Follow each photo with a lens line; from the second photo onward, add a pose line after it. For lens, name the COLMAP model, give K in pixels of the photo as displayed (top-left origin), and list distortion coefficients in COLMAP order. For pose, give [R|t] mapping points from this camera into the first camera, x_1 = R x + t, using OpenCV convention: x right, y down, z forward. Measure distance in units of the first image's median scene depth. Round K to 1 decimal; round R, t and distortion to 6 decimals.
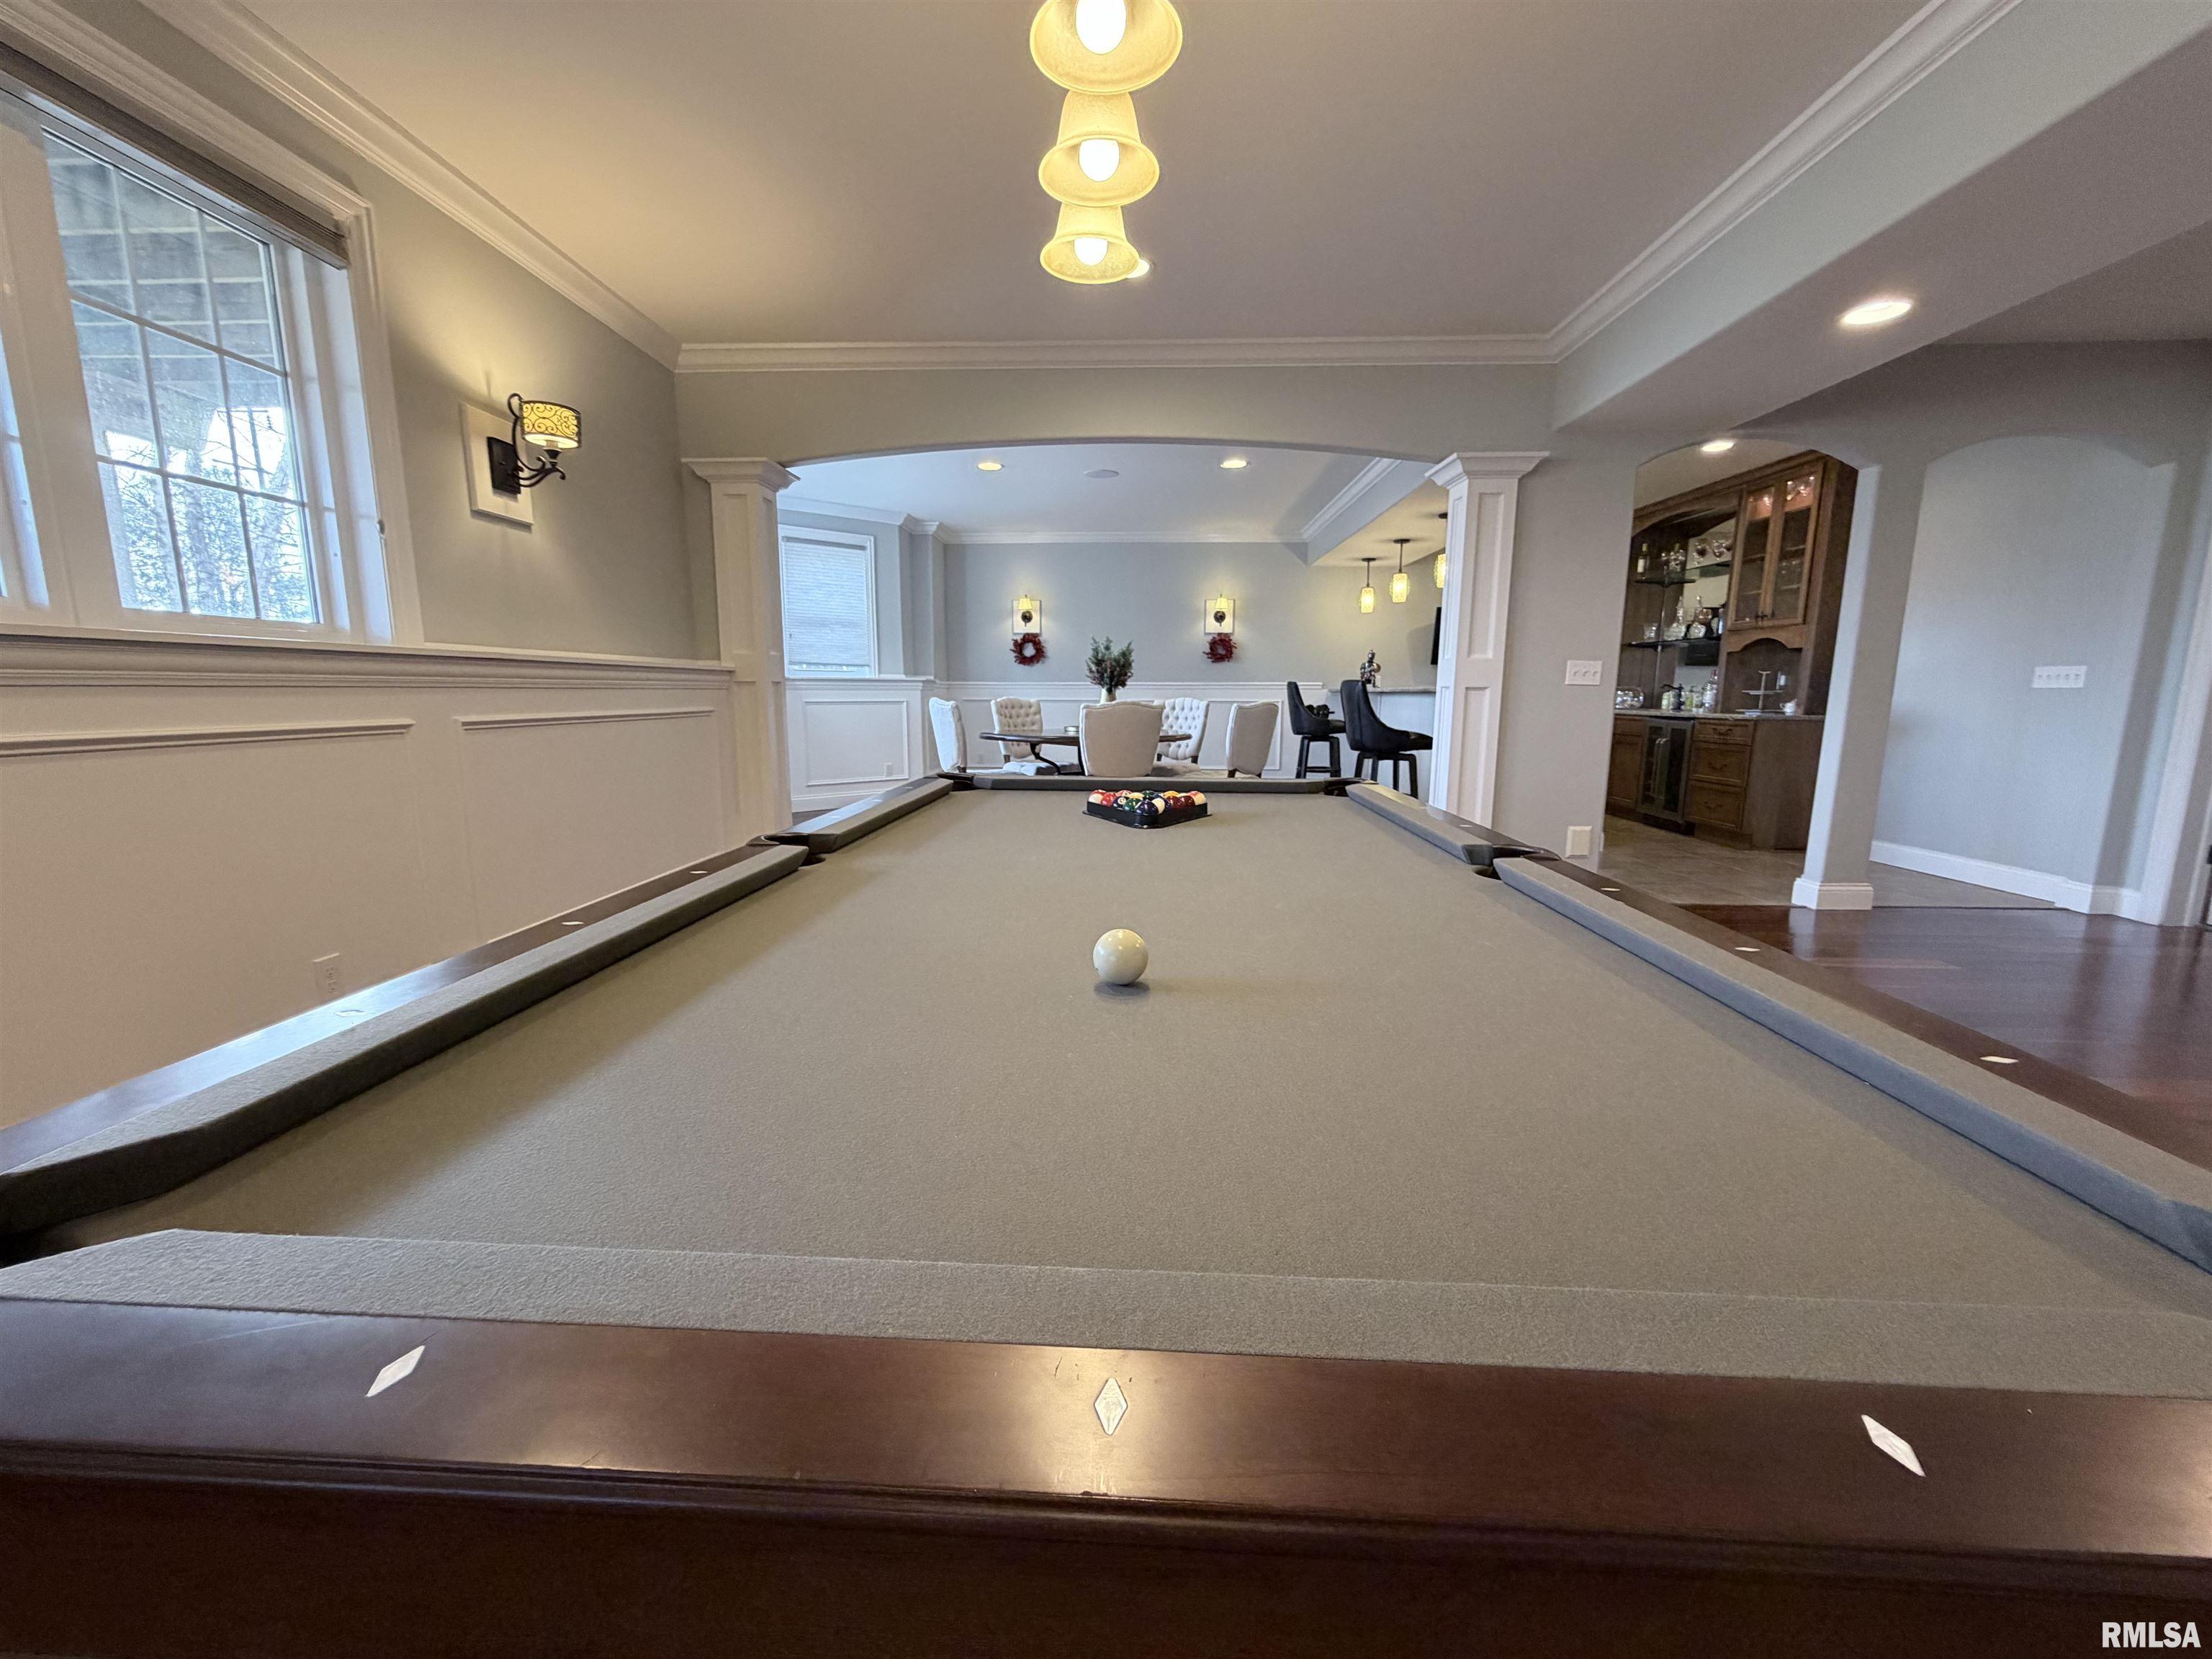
lens RADIAL K [[880.7, 0, 1094.9], [0, 880.7, 830.8], [0, 0, 1]] dist [0.000944, -0.000084]
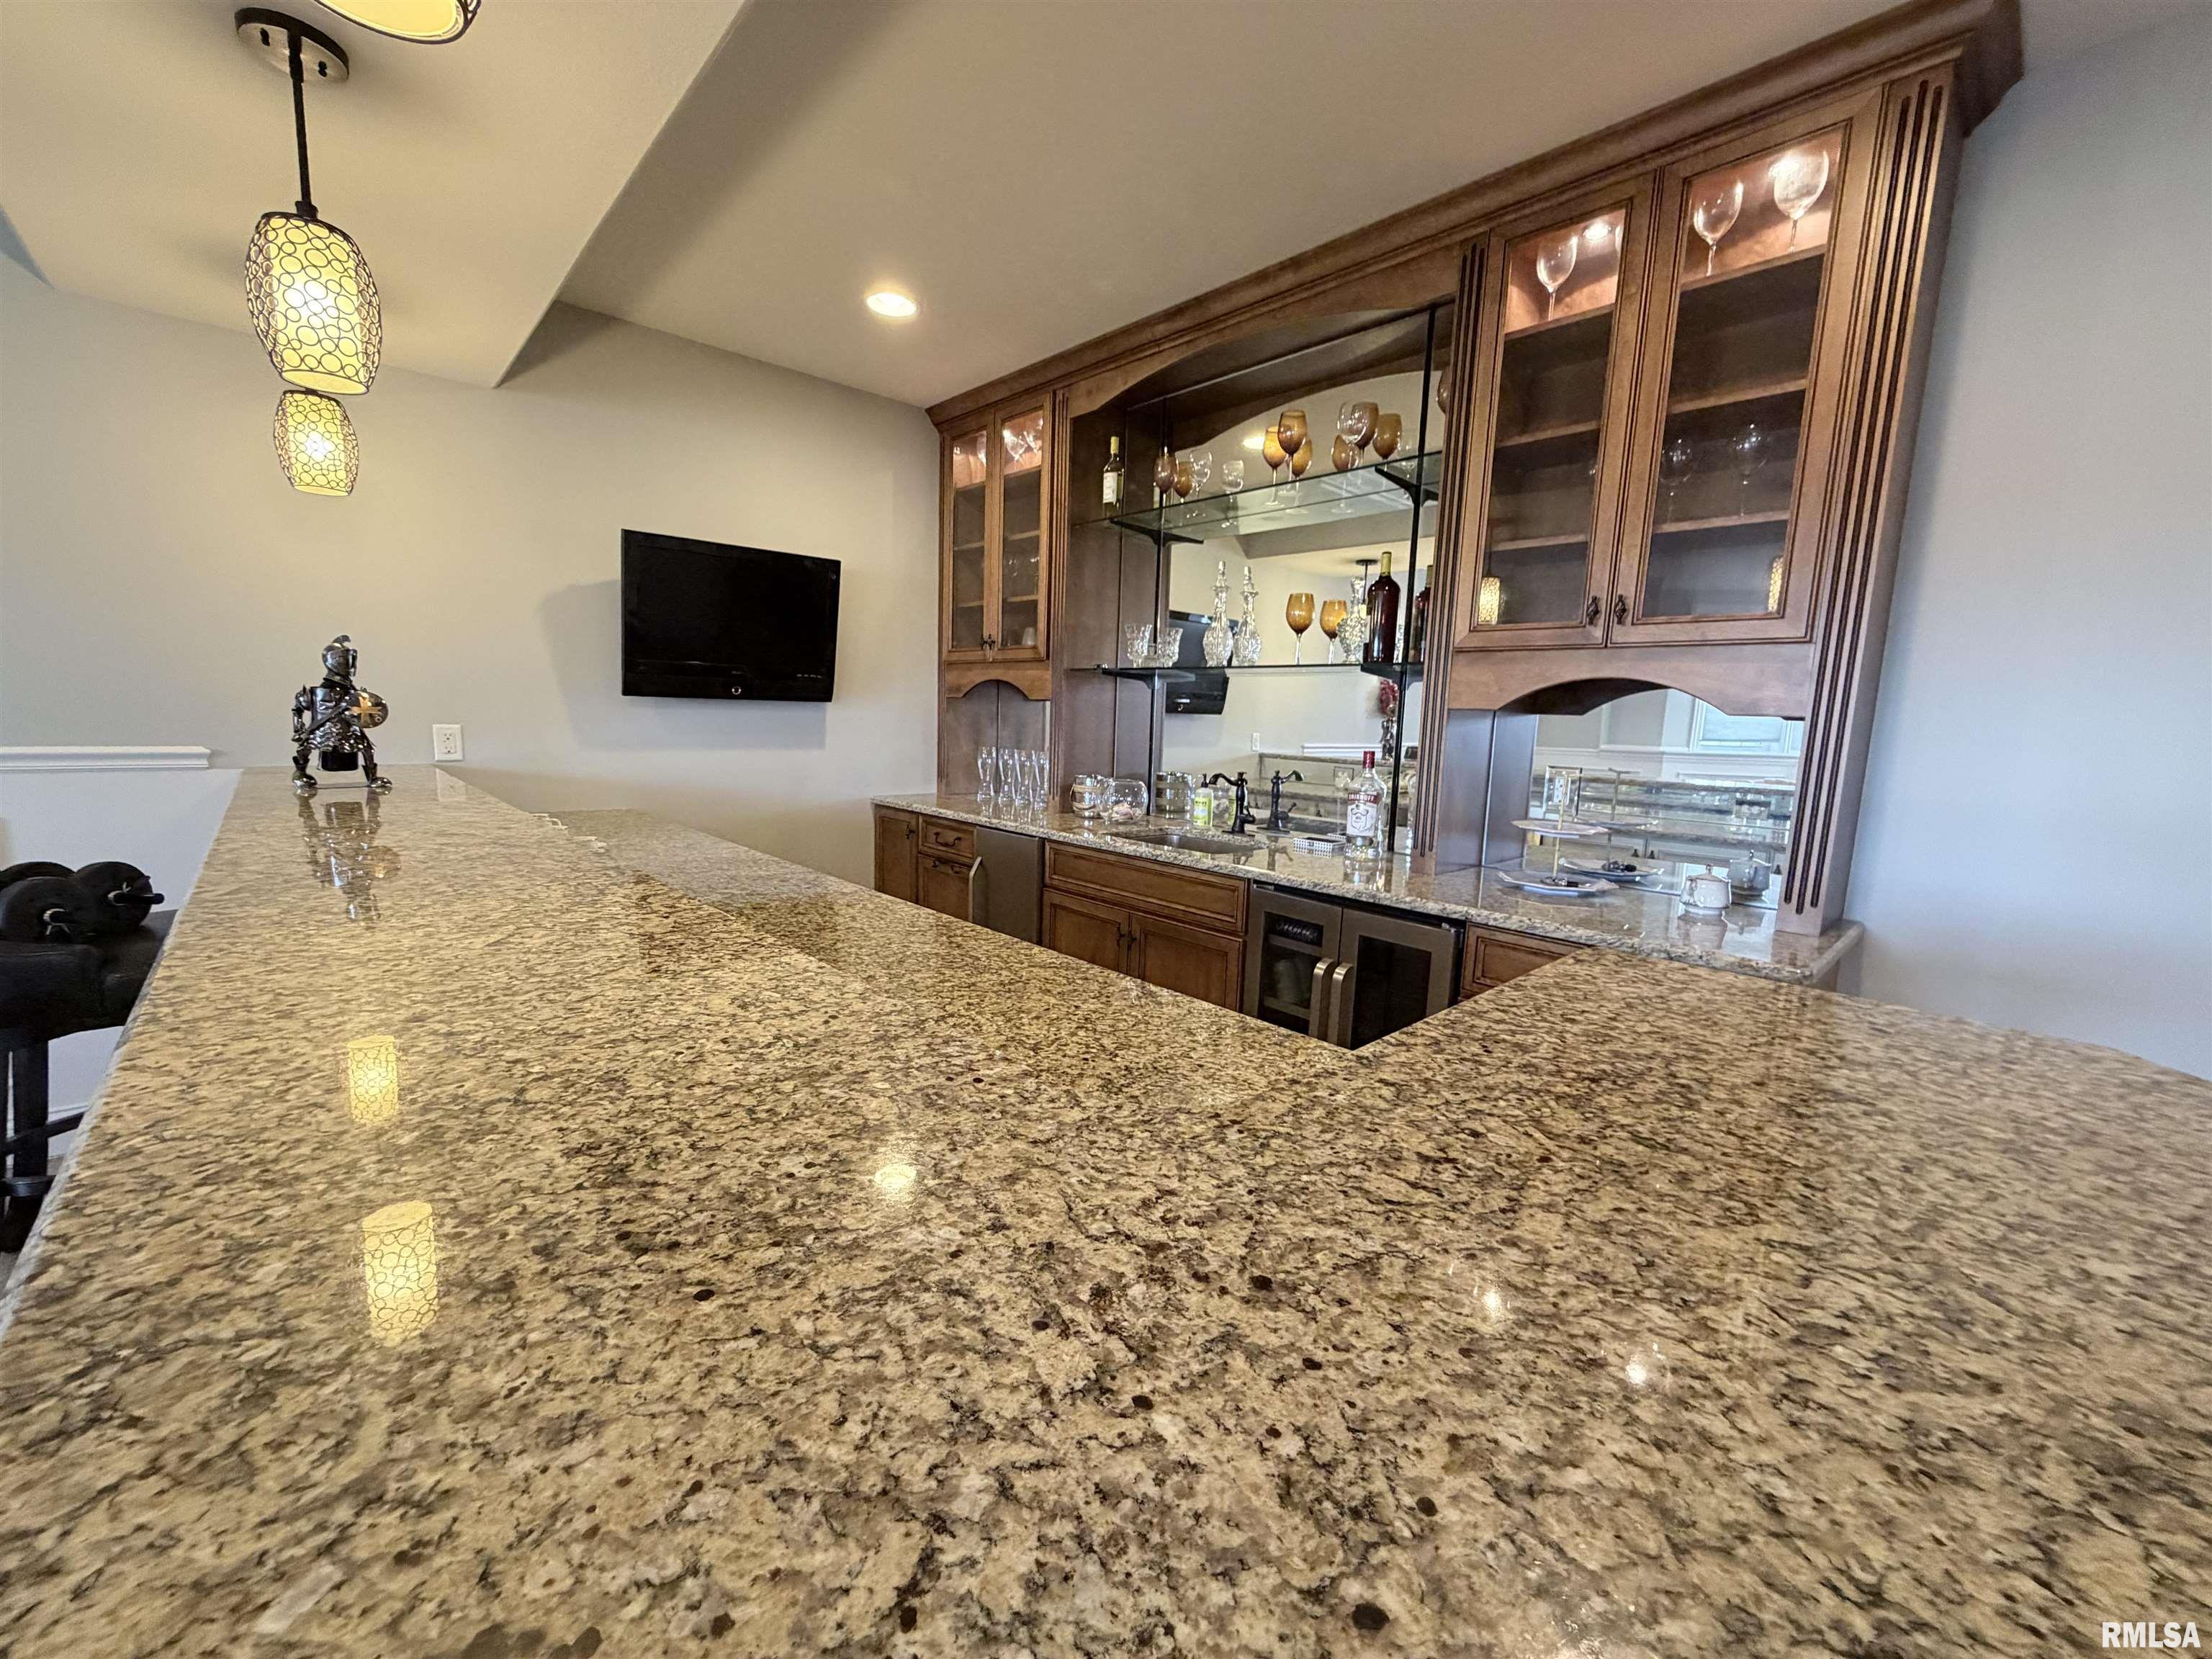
lens RADIAL K [[880.7, 0, 1094.9], [0, 880.7, 830.8], [0, 0, 1]] dist [0.000944, -0.000084]
pose [[0.712551, -0.078626, 0.697200, 0.267001], [0.083891, 0.996120, 0.026598, -0.129116], [-0.696587, 0.039536, 0.716383, 0.622354]]
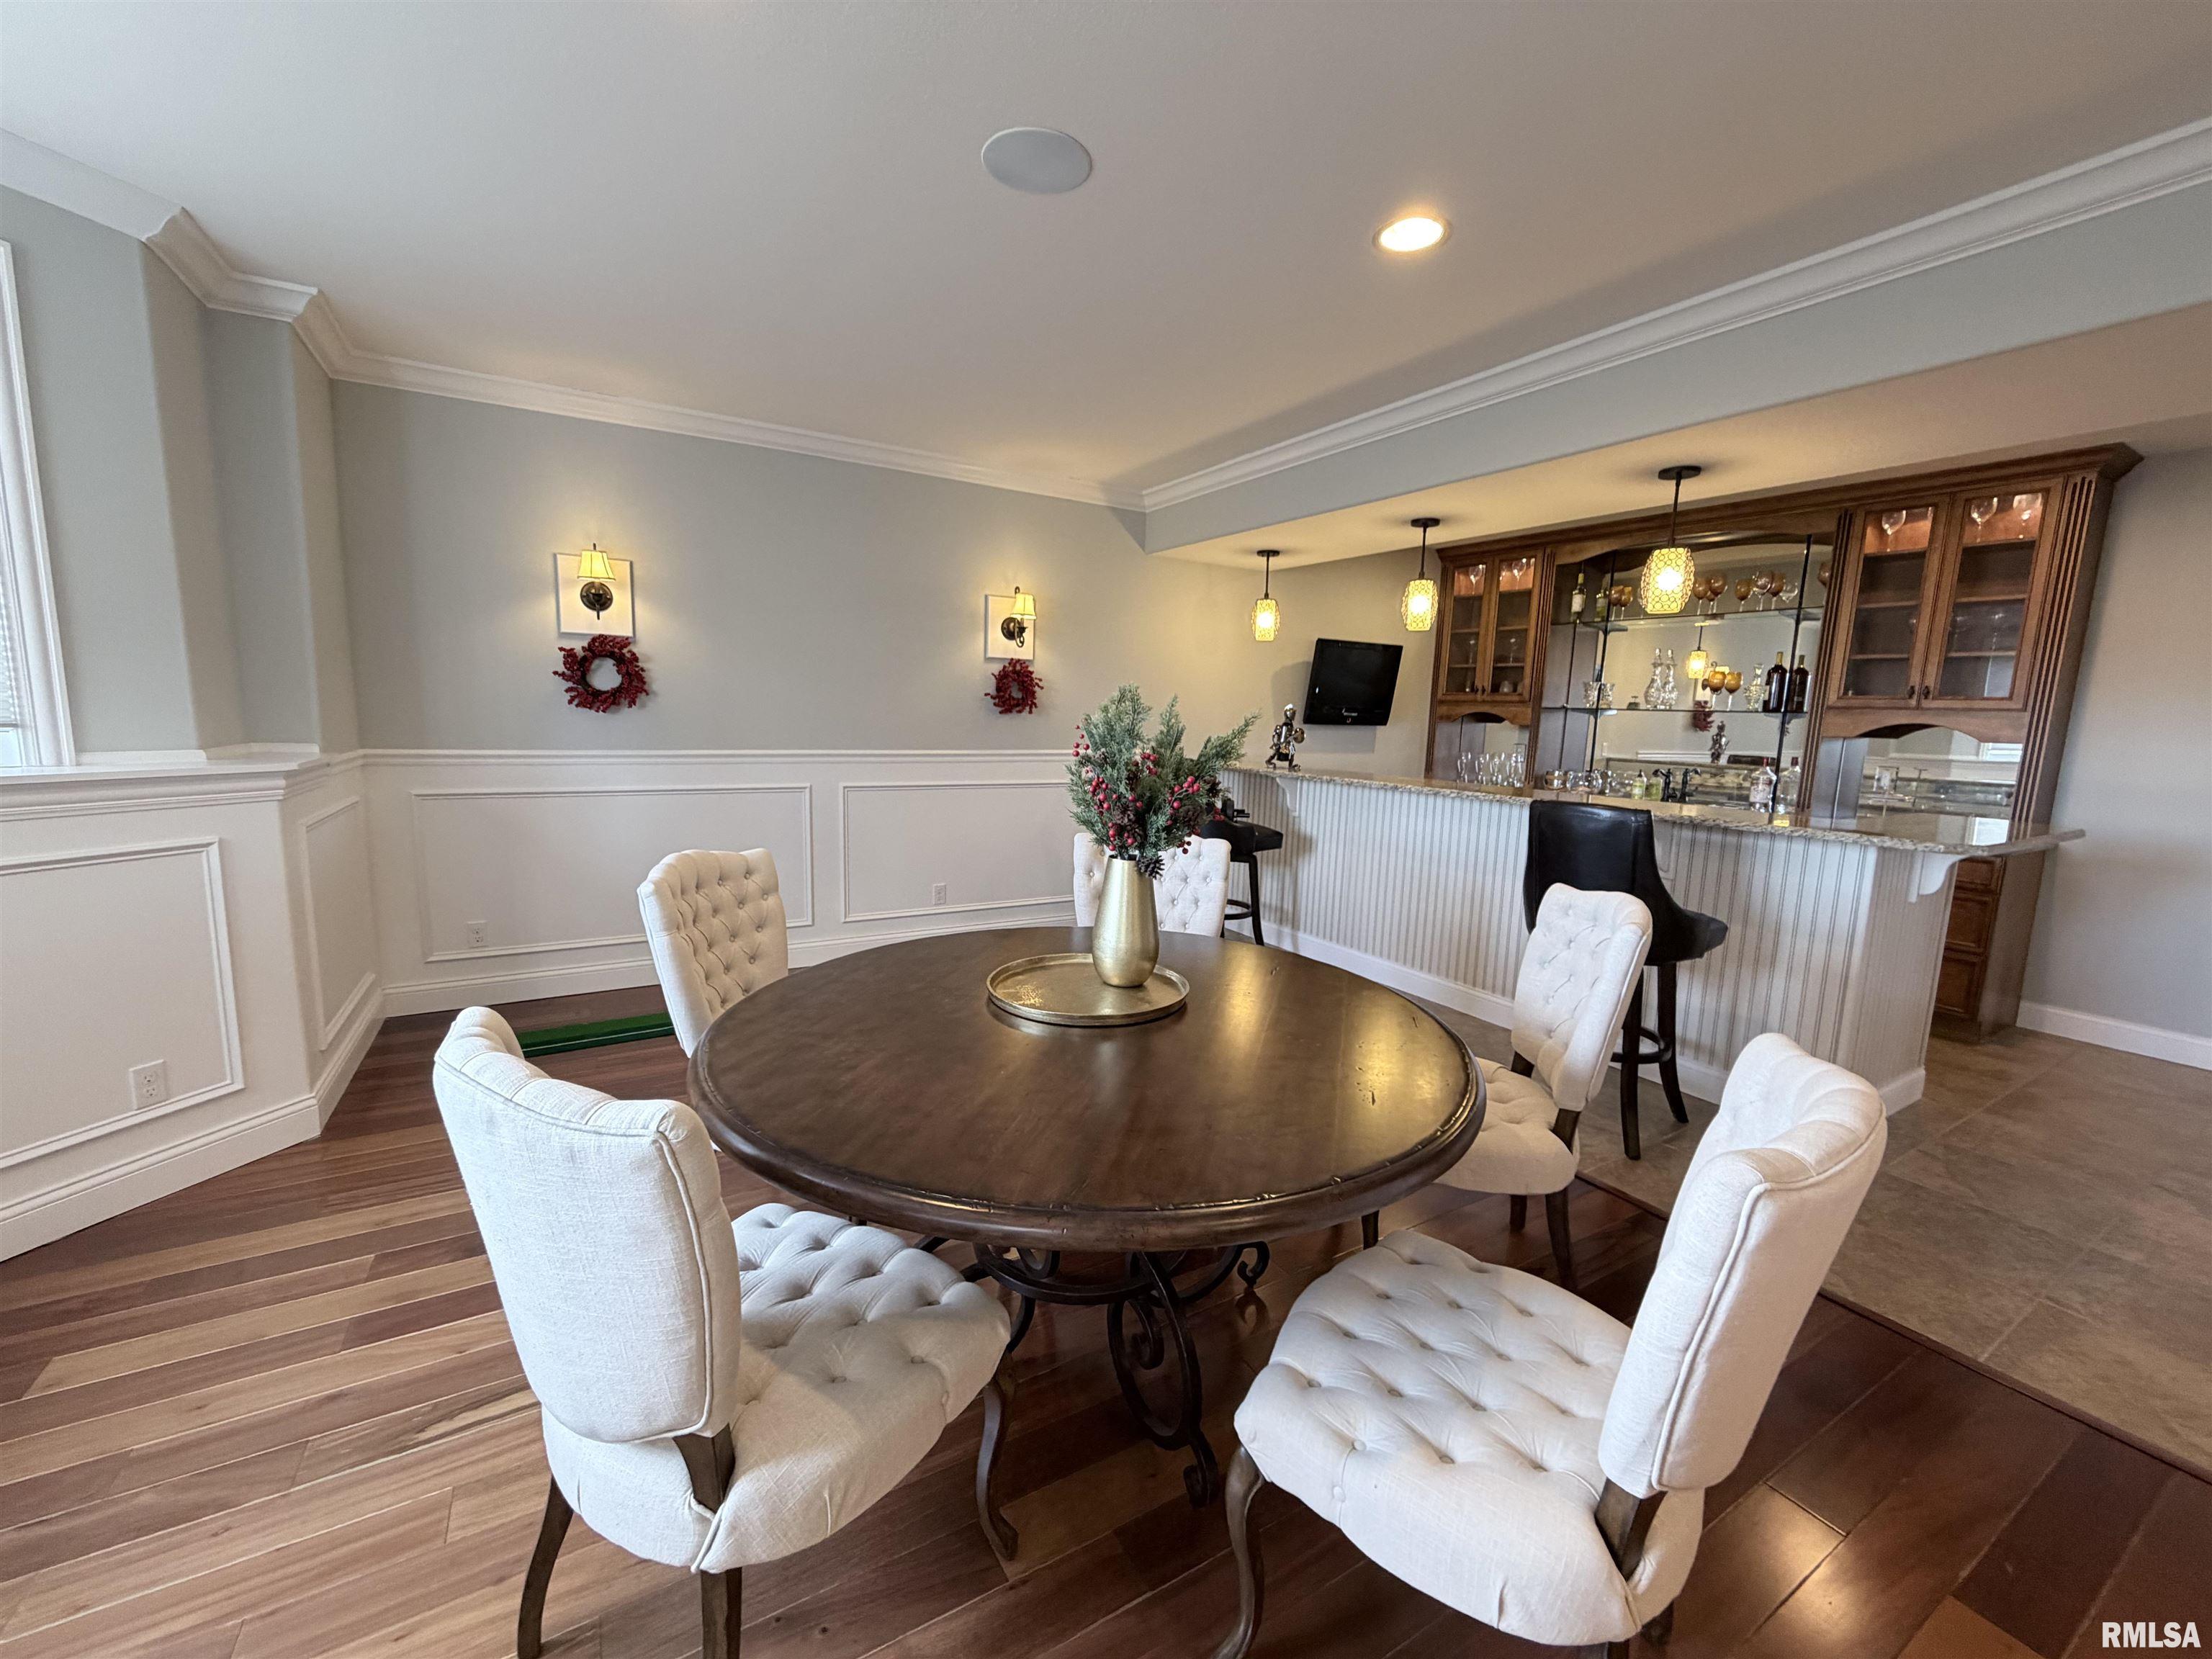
lens RADIAL K [[880.7, 0, 1094.9], [0, 880.7, 830.8], [0, 0, 1]] dist [0.000944, -0.000084]
pose [[0.840644, -0.053111, 0.538978, -0.112884], [0.058361, 0.998269, 0.007344, -0.122930], [-0.538435, 0.025282, 0.842288, 0.530819]]
